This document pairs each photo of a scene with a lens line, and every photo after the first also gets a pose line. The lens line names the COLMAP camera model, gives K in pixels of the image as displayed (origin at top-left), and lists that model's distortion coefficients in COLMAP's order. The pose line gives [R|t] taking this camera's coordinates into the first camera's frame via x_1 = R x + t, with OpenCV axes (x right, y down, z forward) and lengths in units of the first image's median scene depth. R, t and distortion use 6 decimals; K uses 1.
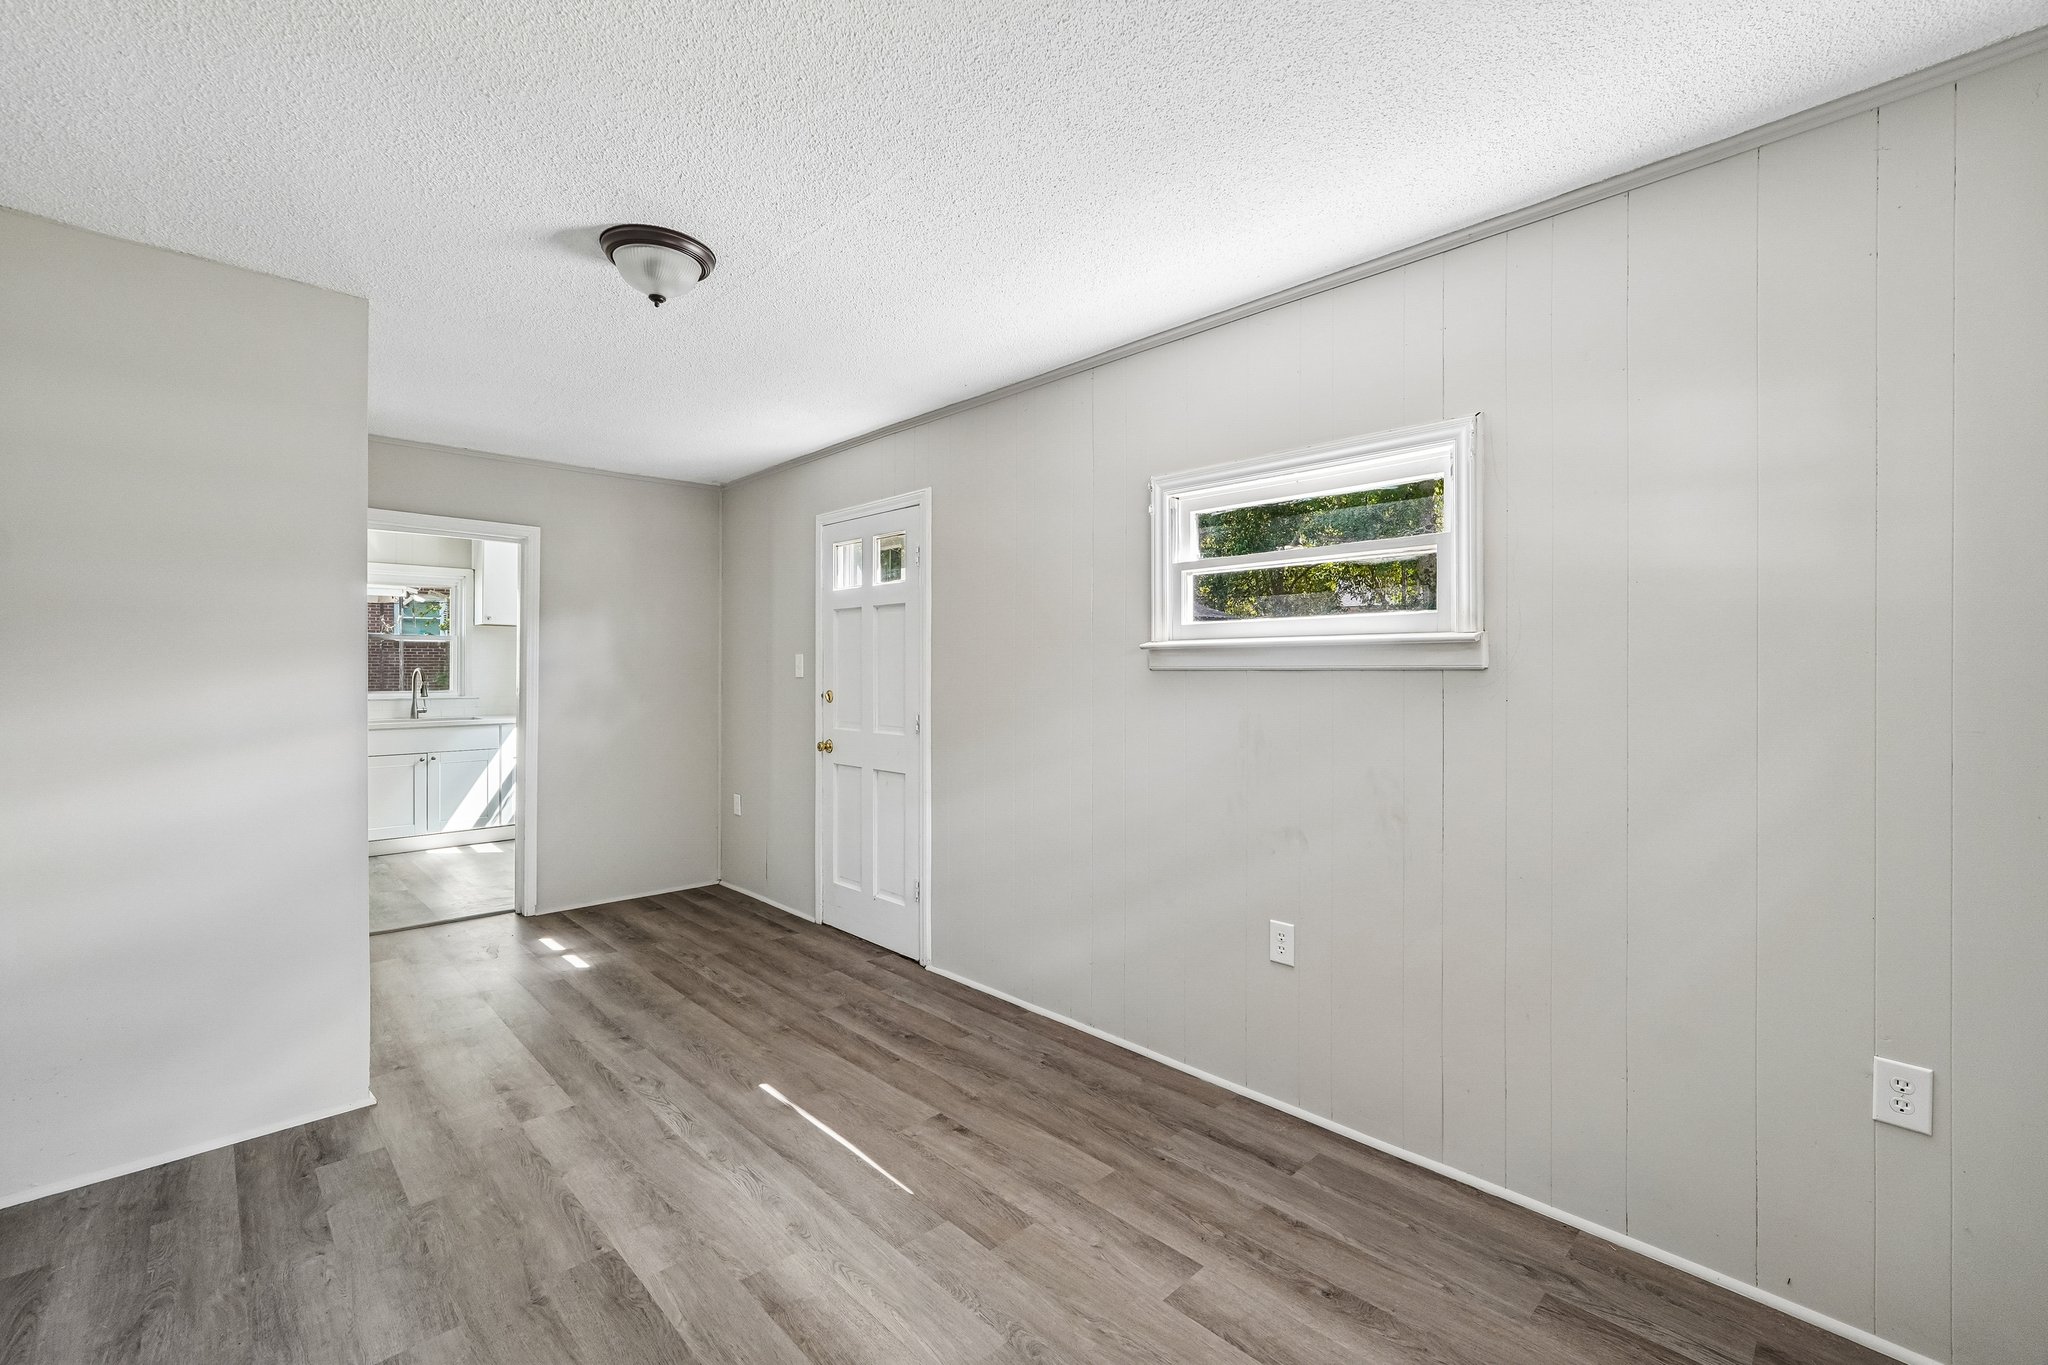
lens RADIAL K [[857.5, 0, 1030.1], [0, 857.5, 670.5], [0, 0, 1]] dist [-0.008650, 0.002336]
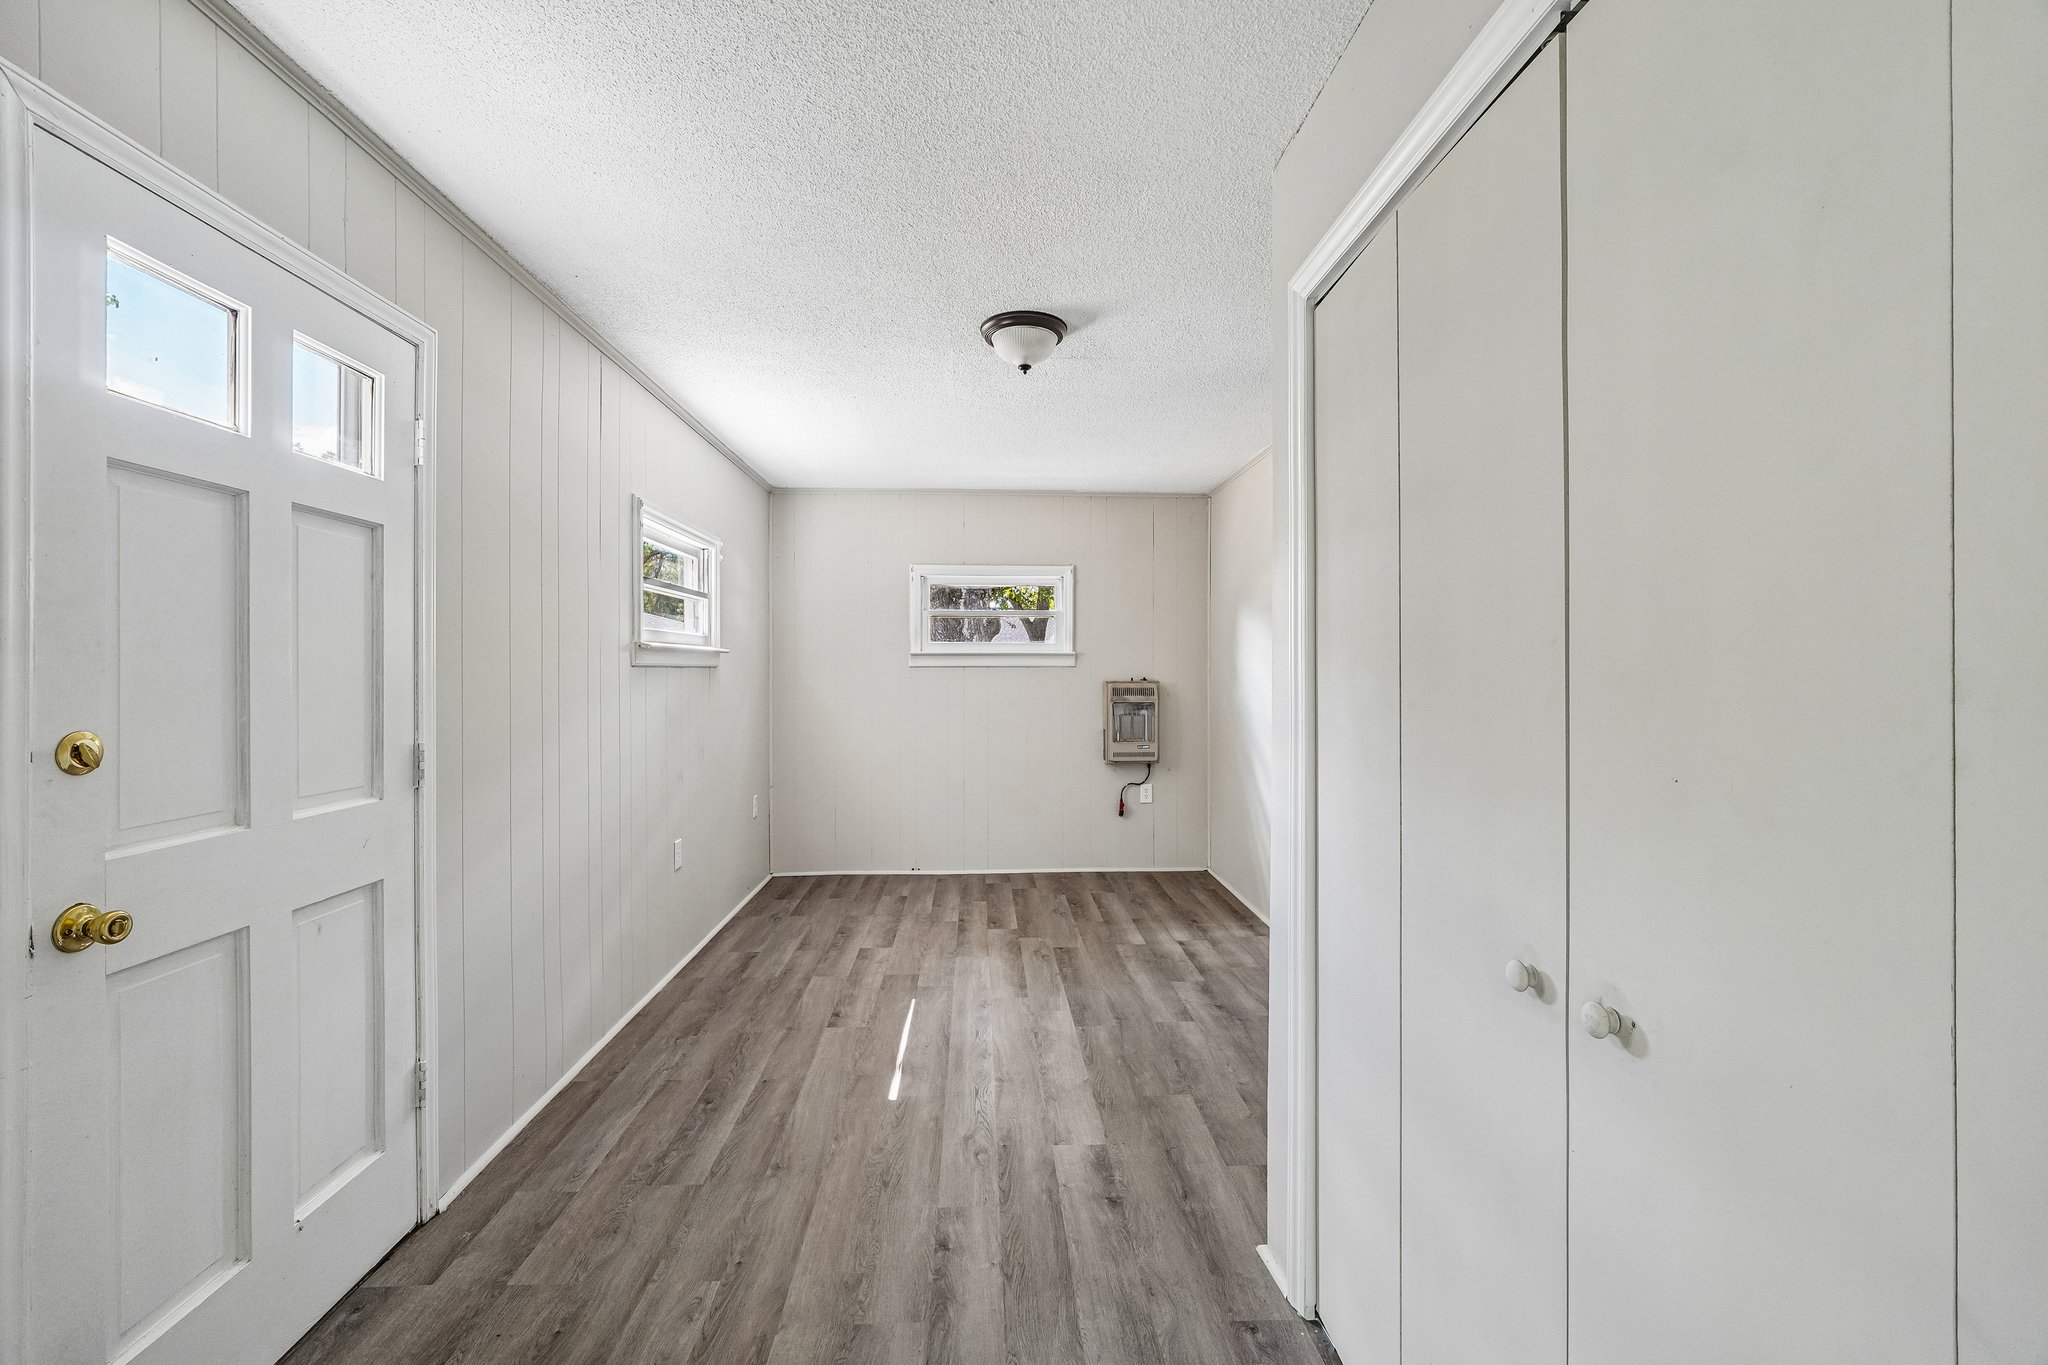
lens RADIAL K [[857.5, 0, 1023.7], [0, 857.5, 680.5], [0, 0, 1]] dist [-0.008650, 0.002336]
pose [[-0.747473, -0.011542, 0.664191, -1.118918], [-0.006585, 0.999929, 0.009966, 0.003311], [-0.664259, 0.003075, -0.747496, 1.715273]]
